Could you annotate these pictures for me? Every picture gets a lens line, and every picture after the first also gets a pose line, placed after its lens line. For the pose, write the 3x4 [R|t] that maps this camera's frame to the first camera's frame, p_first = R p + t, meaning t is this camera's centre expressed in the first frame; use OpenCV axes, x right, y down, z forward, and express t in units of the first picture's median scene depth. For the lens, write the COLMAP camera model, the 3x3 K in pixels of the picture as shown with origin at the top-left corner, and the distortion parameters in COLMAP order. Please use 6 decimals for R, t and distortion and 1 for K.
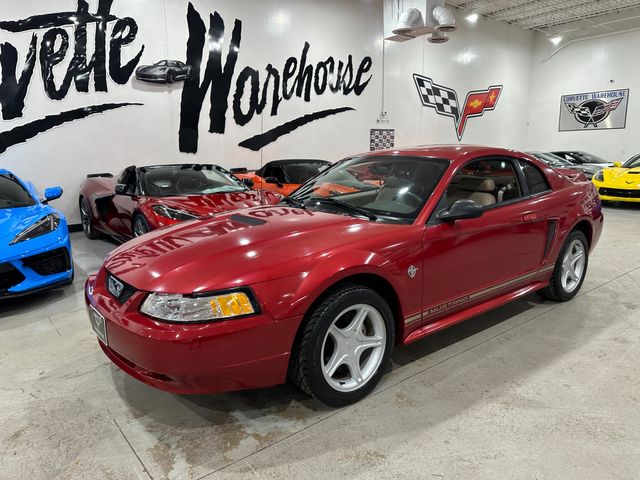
lens RADIAL K [[457.2, 0, 330.0], [0, 457.2, 248.0], [0, 0, 1]] dist [0.055919, -0.069676]
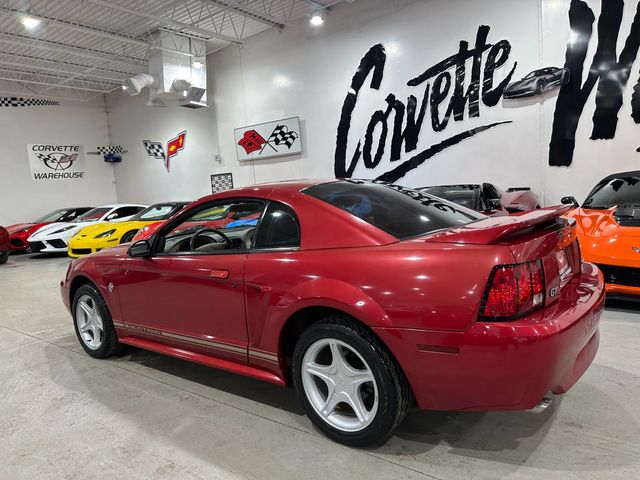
lens RADIAL K [[455.1, 0, 315.3], [0, 455.1, 242.0], [0, 0, 1]] dist [0.088133, -0.123543]
pose [[0.213953, 0.118634, -0.969613, 0.466256], [-0.132038, 0.987001, 0.091626, -0.082918], [0.967879, 0.108422, 0.226836, 0.362710]]
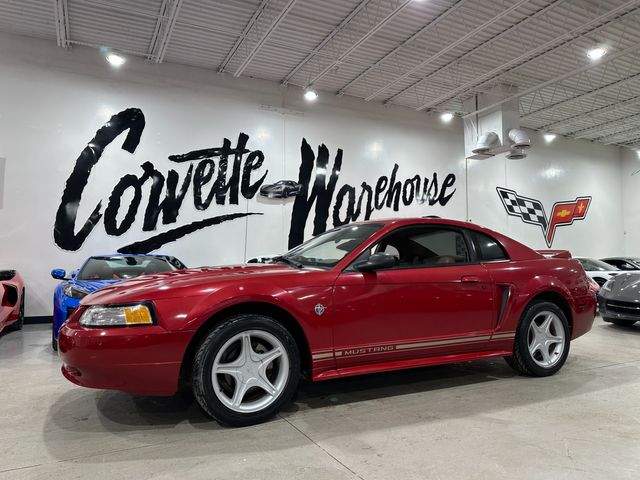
lens RADIAL K [[455.1, 0, 326.0], [0, 455.1, 253.2], [0, 0, 1]] dist [0.088133, -0.123543]
pose [[0.978007, -0.002618, -0.208558, 0.019044], [-0.048509, 0.969646, -0.239652, 0.075232], [0.202855, 0.244498, 0.948193, -0.105904]]
